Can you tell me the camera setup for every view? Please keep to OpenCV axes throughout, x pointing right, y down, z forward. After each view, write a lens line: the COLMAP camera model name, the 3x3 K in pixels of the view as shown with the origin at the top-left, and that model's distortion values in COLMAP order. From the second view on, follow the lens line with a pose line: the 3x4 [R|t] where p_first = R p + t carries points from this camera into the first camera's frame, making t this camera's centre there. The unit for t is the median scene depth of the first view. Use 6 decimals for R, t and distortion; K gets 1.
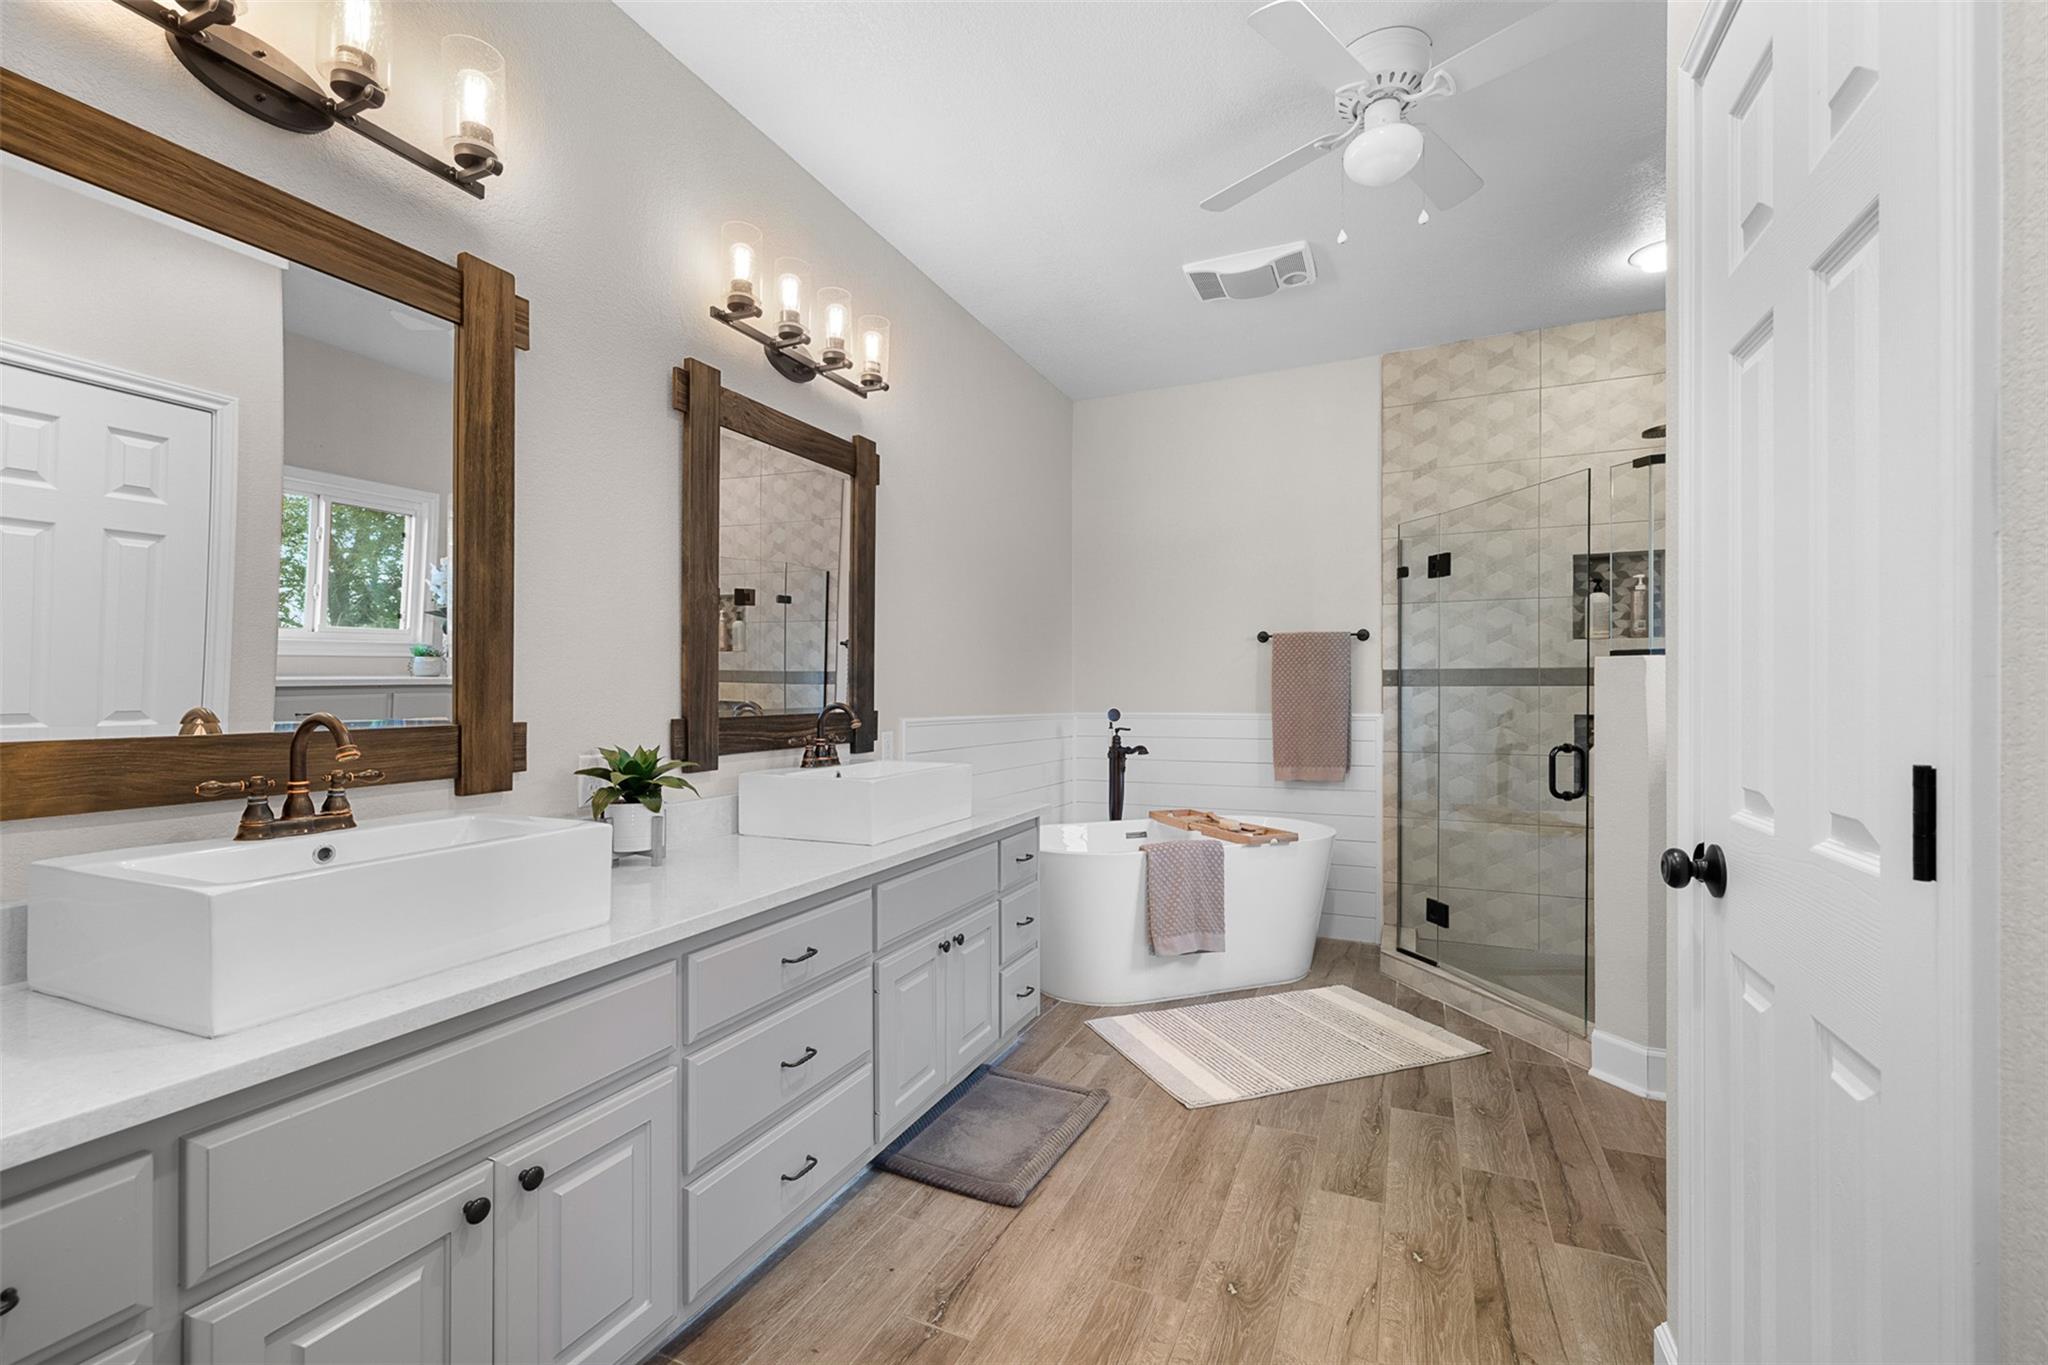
lens RADIAL K [[864.8, 0, 1017.2], [0, 864.8, 685.3], [0, 0, 1]] dist [-0.000686, -0.000234]
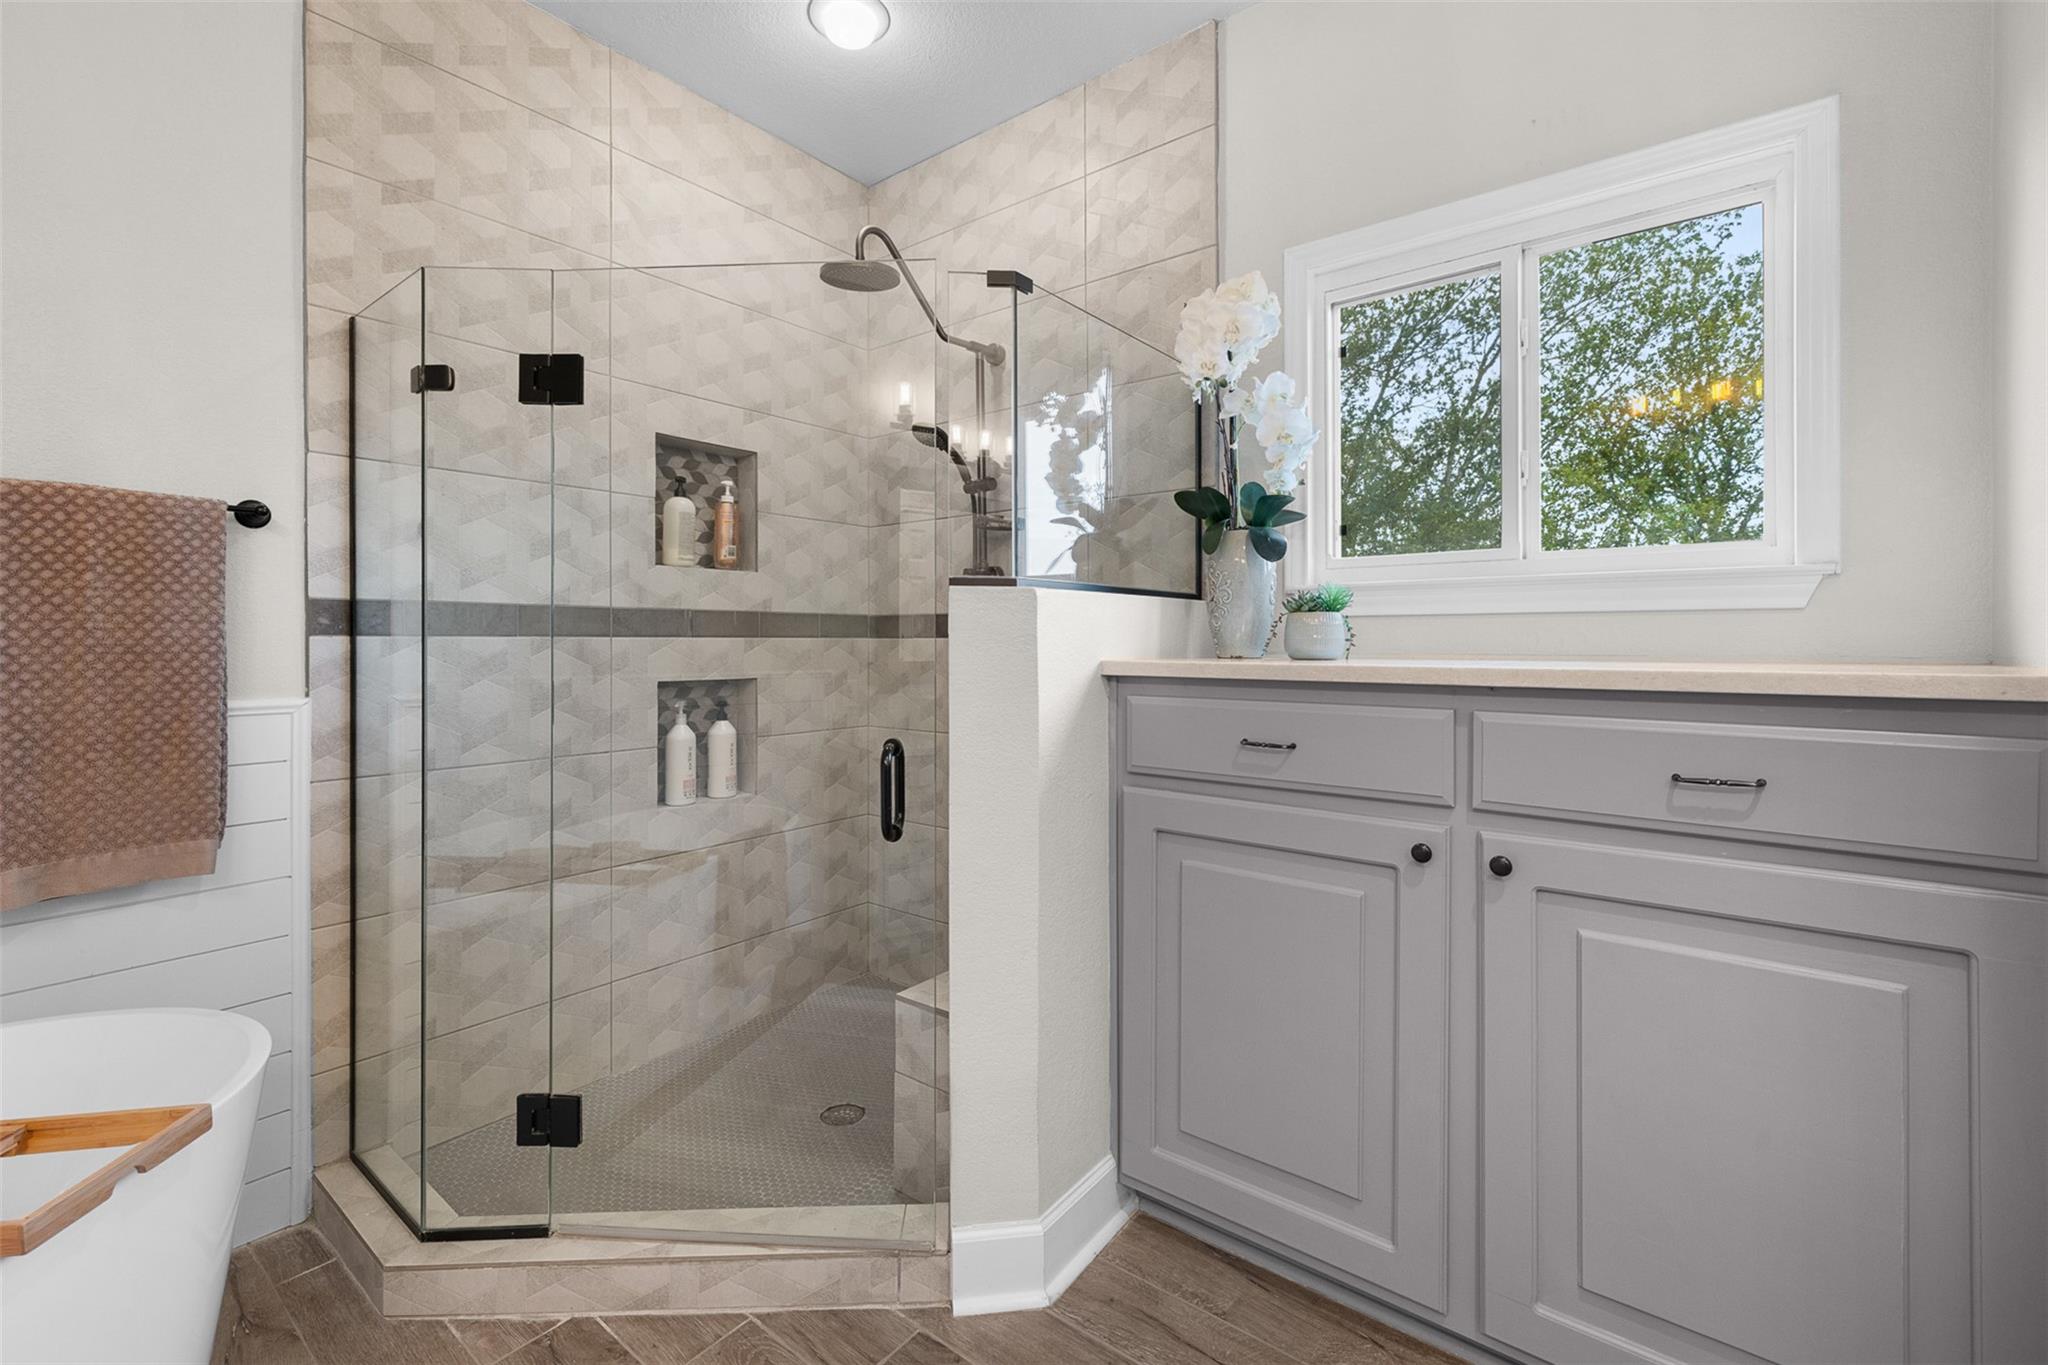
lens RADIAL K [[864.8, 0, 1010.5], [0, 864.8, 640.1], [0, 0, 1]] dist [-0.000686, -0.000234]
pose [[0.226674, 0.002880, 0.973966, 0.076431], [-0.004858, 0.999987, -0.001827, 0.002823], [-0.973959, -0.004317, 0.226685, 0.573019]]
